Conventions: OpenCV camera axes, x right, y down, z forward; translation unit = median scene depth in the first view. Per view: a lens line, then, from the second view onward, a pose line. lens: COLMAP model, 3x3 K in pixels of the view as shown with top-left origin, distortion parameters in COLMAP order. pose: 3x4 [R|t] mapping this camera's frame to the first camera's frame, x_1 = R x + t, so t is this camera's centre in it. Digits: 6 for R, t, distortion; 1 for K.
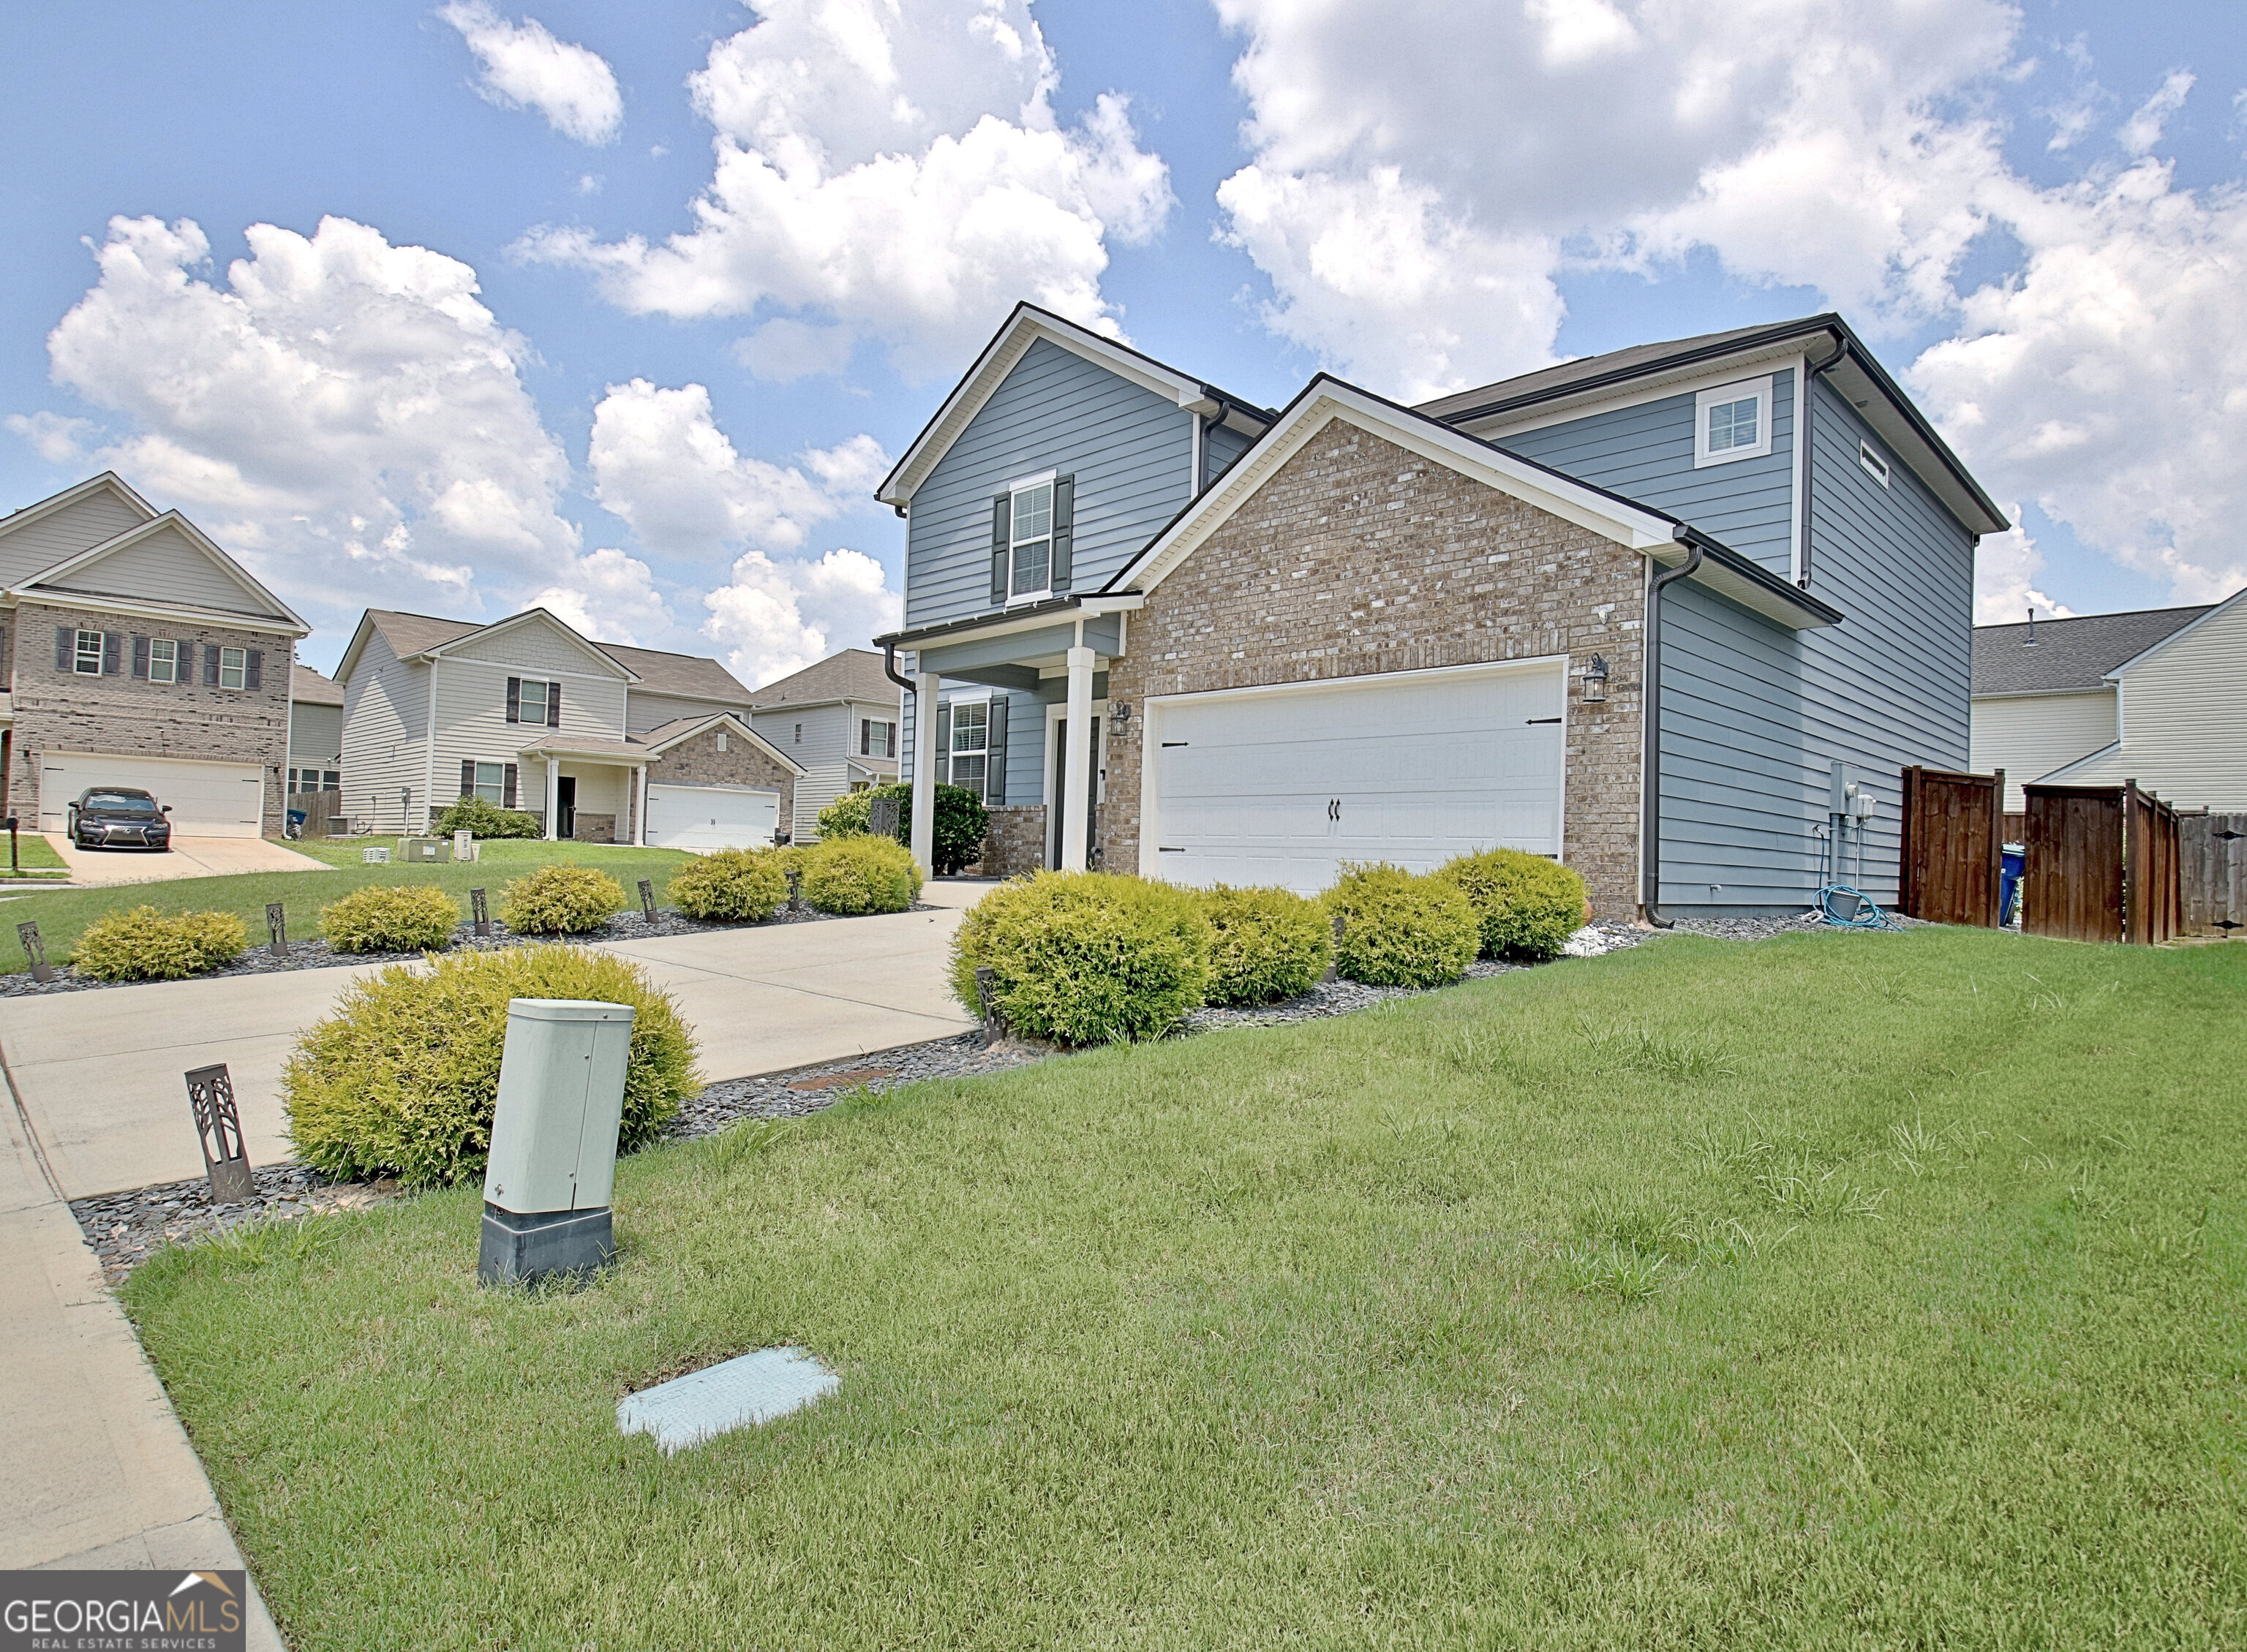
lens RADIAL K [[1255.2, 0, 1123.5], [0, 1255.2, 826.0], [0, 0, 1]] dist [-0.001397, -0.000013]
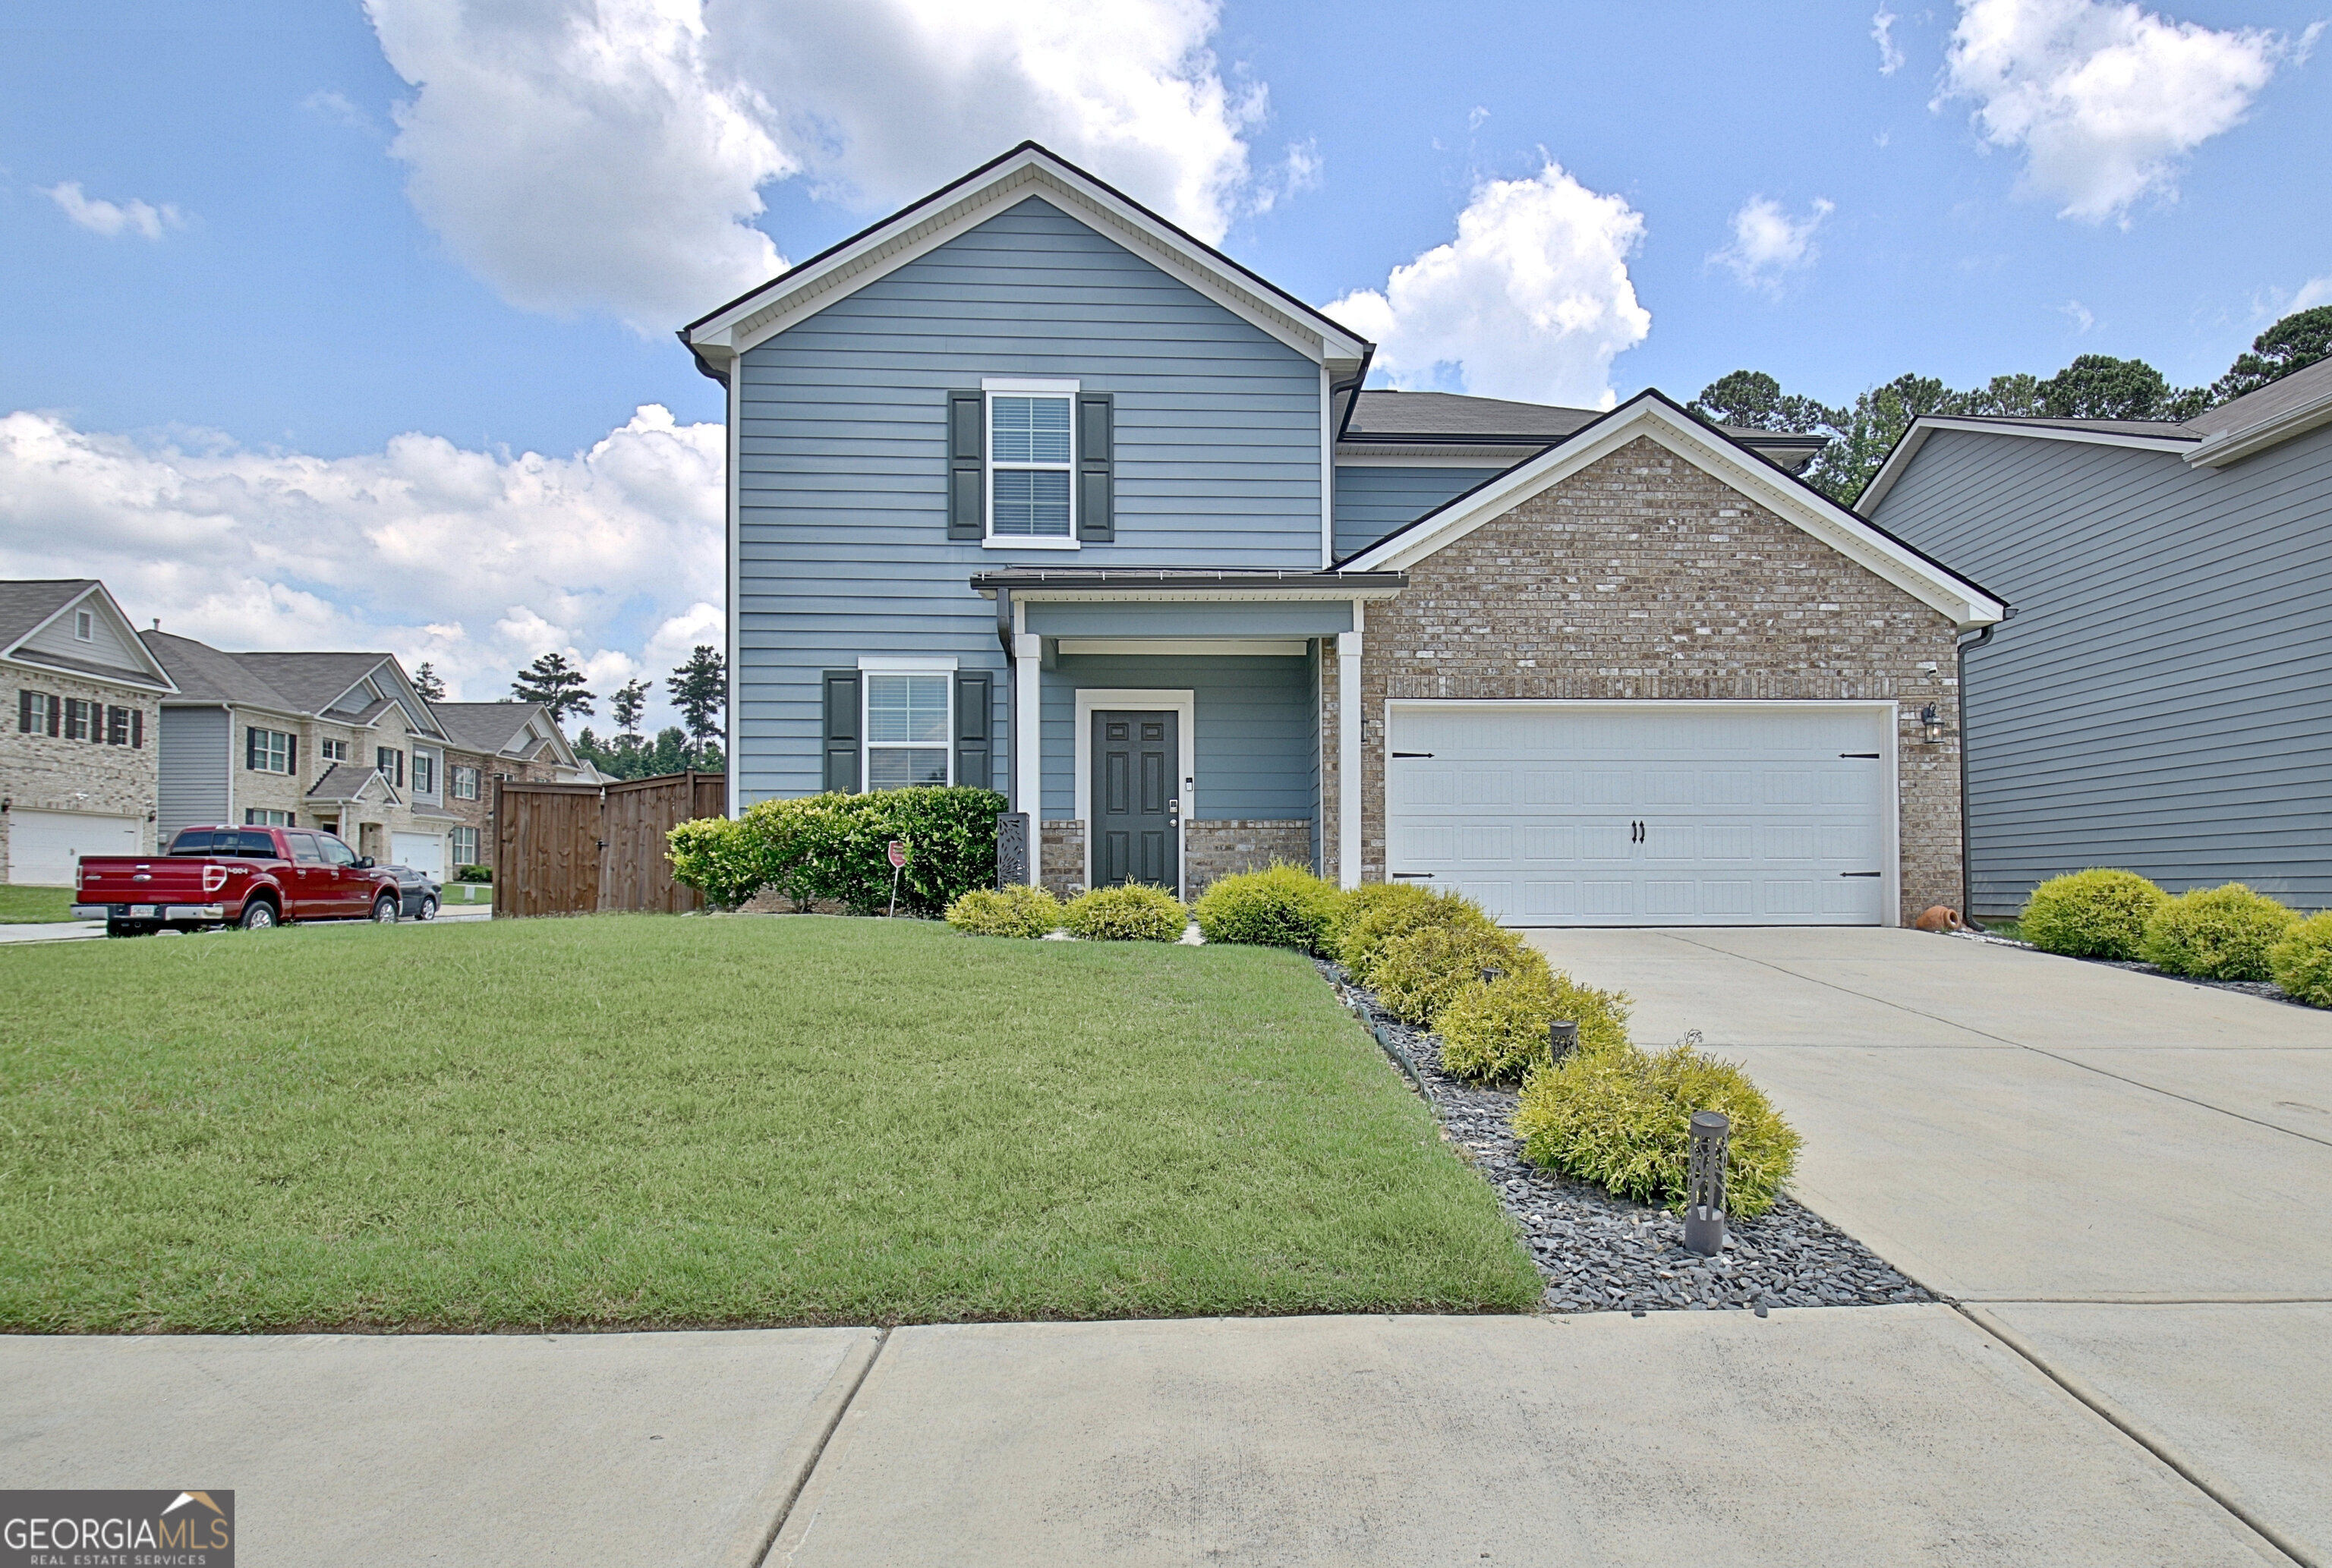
lens RADIAL K [[1352.5, 0, 1274.7], [0, 1352.5, 833.3], [0, 0, 1]] dist [0.000821, -0.001819]
pose [[0.669277, -0.003657, 0.743004, -0.831569], [0.000782, 0.999991, 0.004218, -0.016673], [-0.743013, -0.002242, 0.669273, 0.508722]]
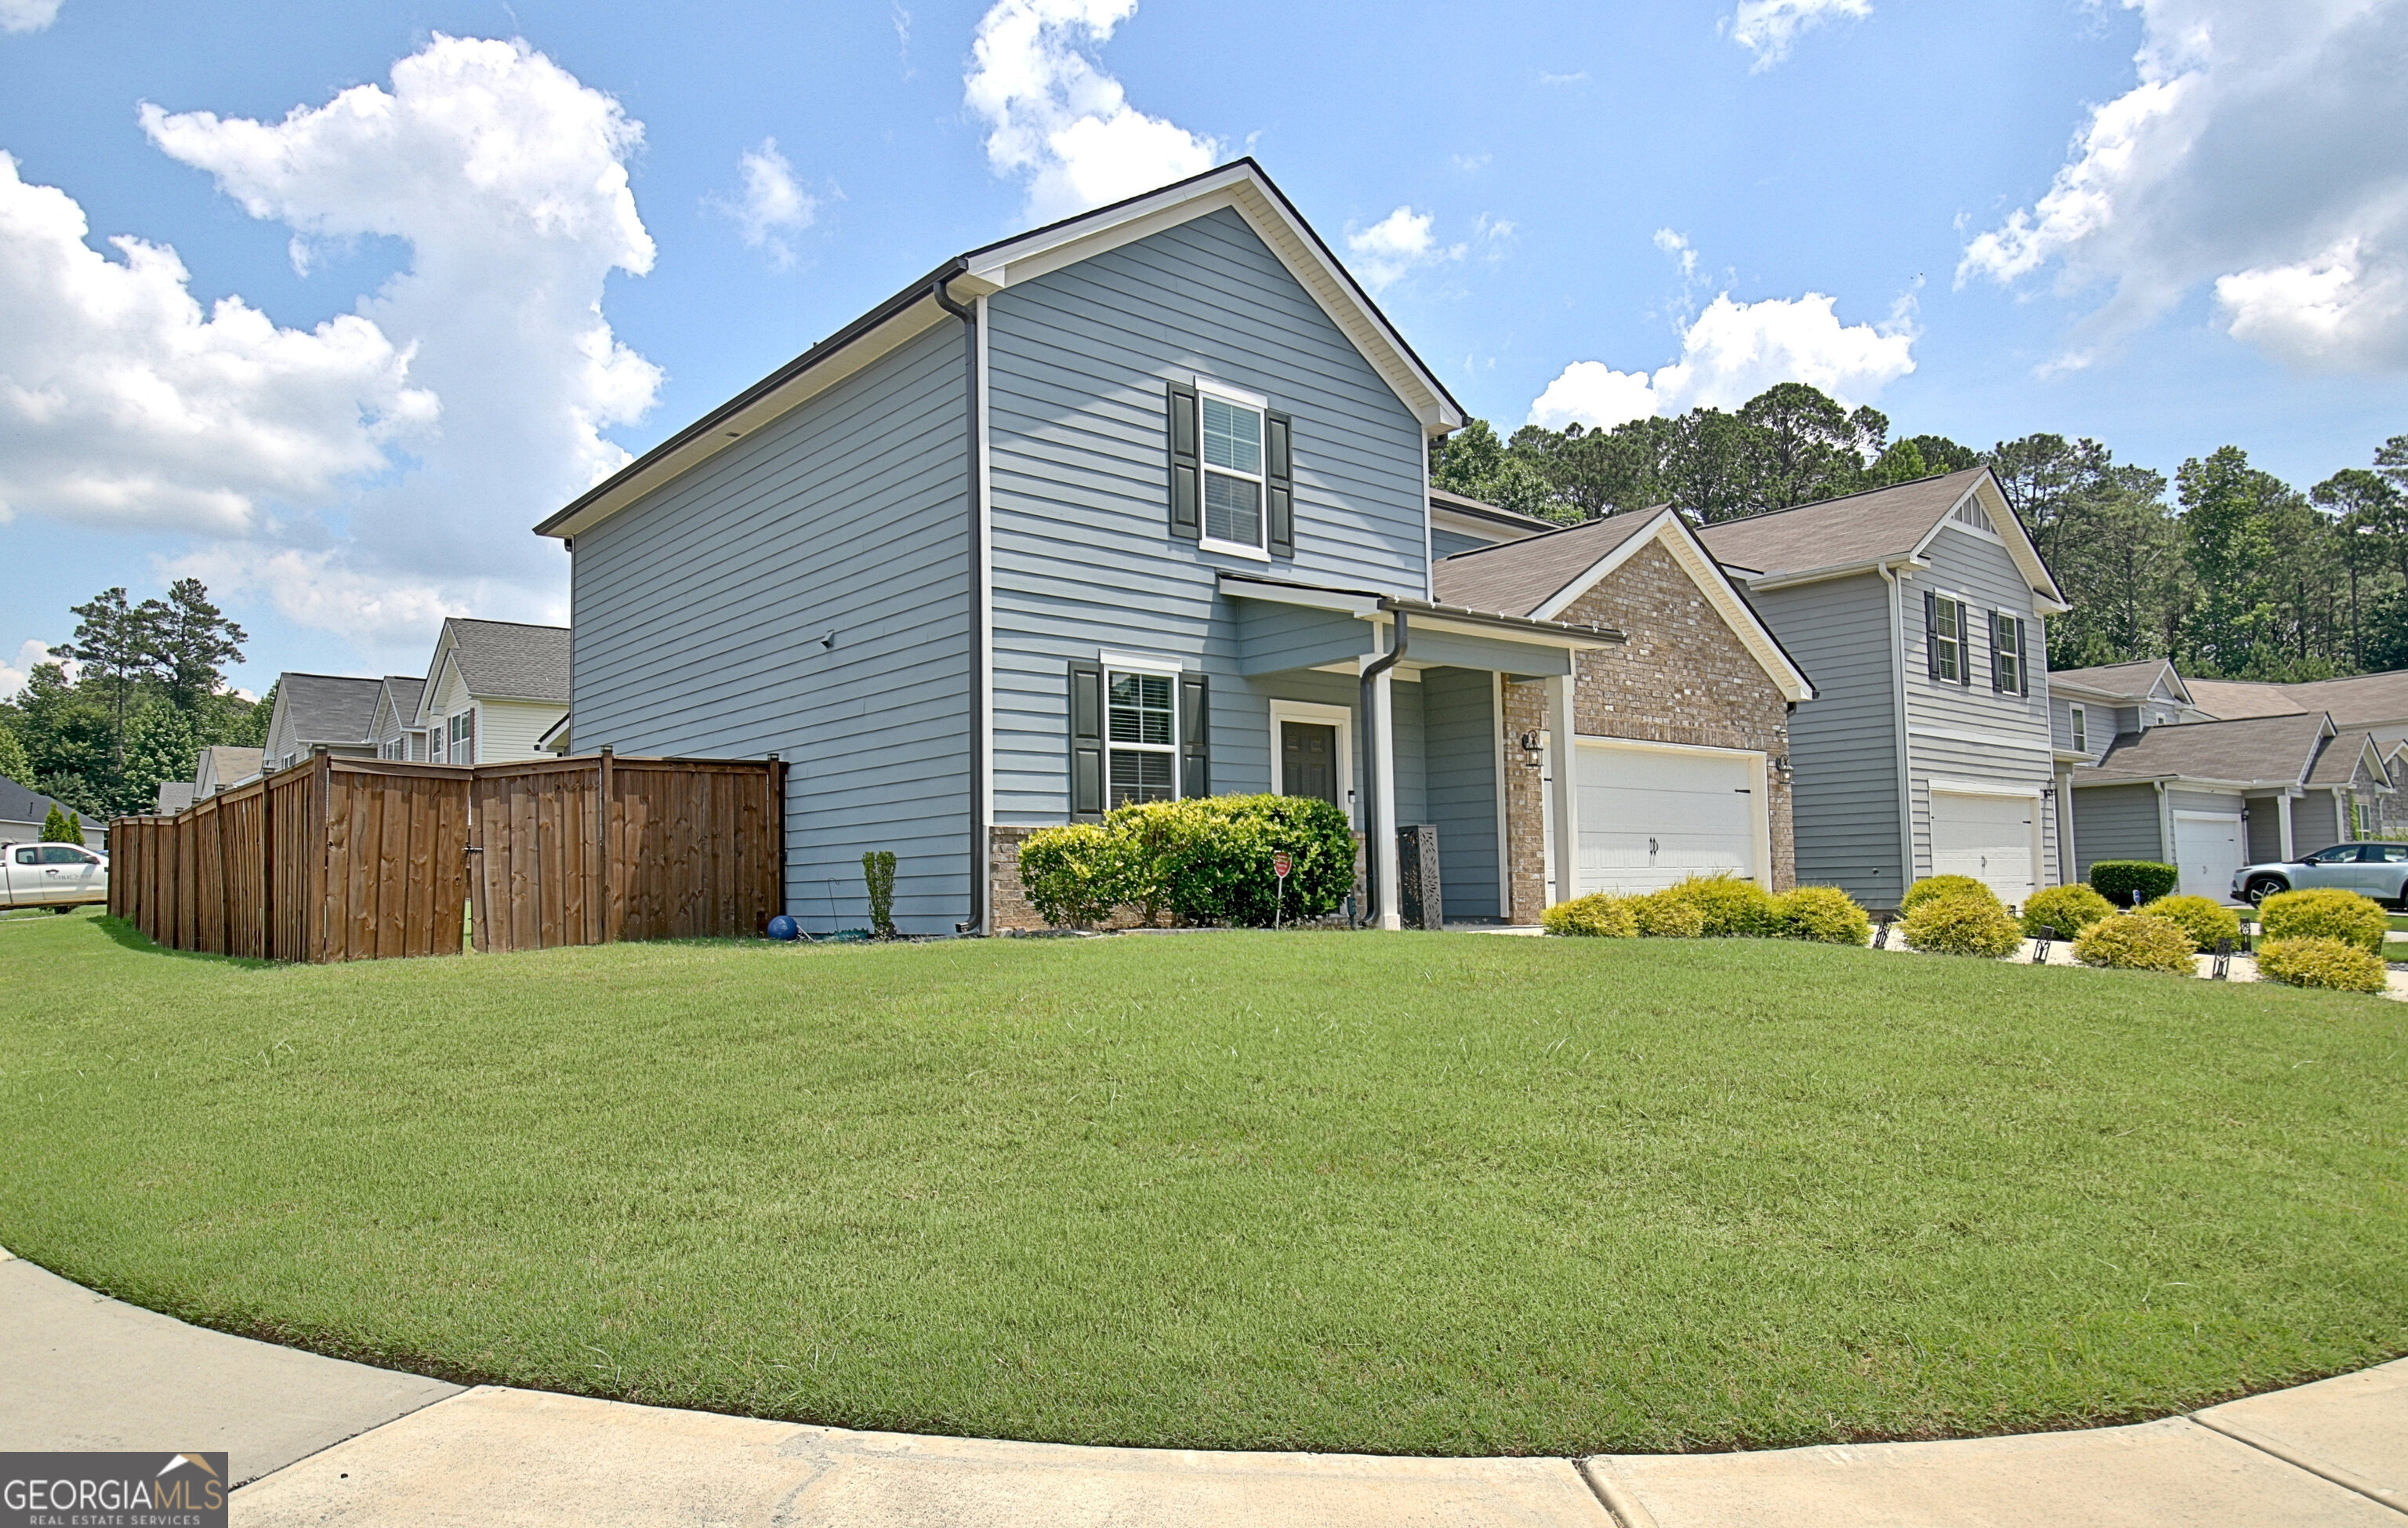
lens RADIAL K [[1554.8, 0, 1204.0], [0, 1554.8, 764.0], [0, 0, 1]] dist [-0.009360, -0.003039]
pose [[0.038920, 0.048035, 0.998087, -1.423096], [-0.012809, 0.998786, -0.047570, -0.015612], [-0.999160, -0.010933, 0.039488, 1.412219]]
